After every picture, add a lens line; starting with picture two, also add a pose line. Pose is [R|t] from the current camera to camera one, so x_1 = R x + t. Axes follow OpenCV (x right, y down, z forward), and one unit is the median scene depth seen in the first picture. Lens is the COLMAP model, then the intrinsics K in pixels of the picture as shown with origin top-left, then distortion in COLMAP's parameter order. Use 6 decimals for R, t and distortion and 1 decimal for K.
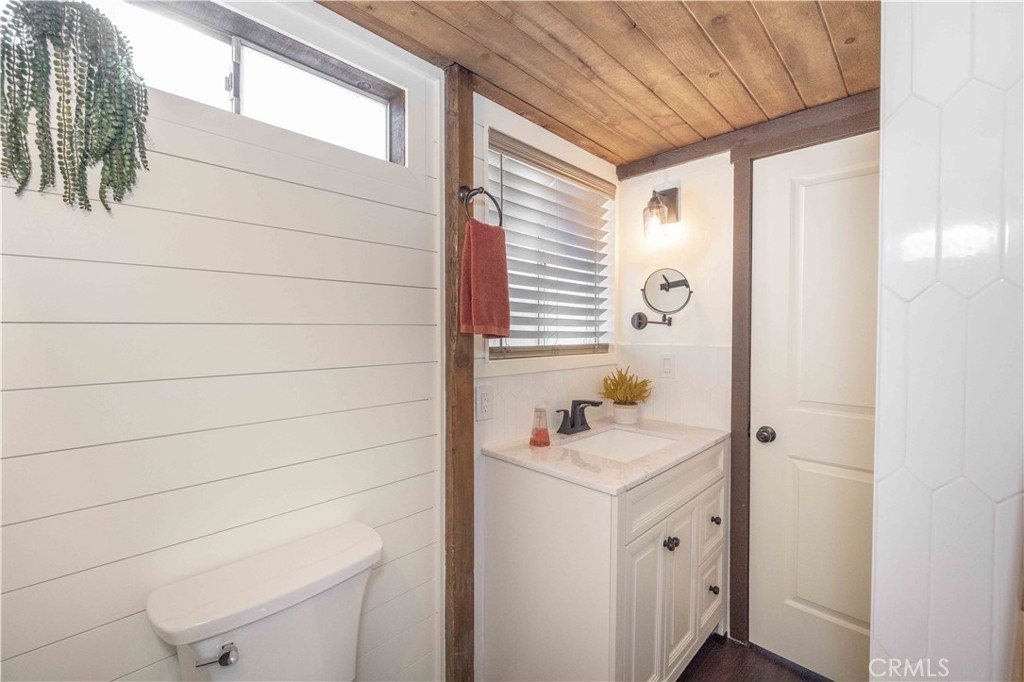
lens RADIAL K [[426.8, 0, 512.9], [0, 426.8, 339.0], [0, 0, 1]] dist [-0.001753, -0.000176]
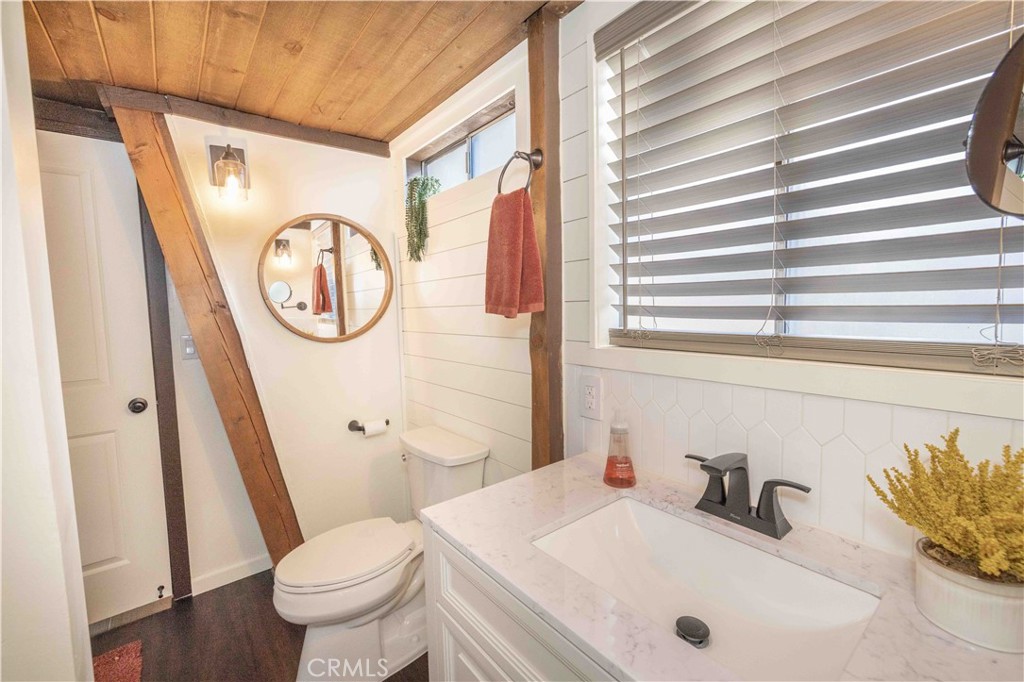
lens RADIAL K [[426.8, 0, 513.1], [0, 426.8, 339.1], [0, 0, 1]] dist [-0.001753, -0.000176]
pose [[-0.113951, 0.063877, -0.991431, 0.702241], [-0.006056, 0.997868, 0.064987, -0.012007], [0.993468, 0.013409, -0.113321, 0.913440]]
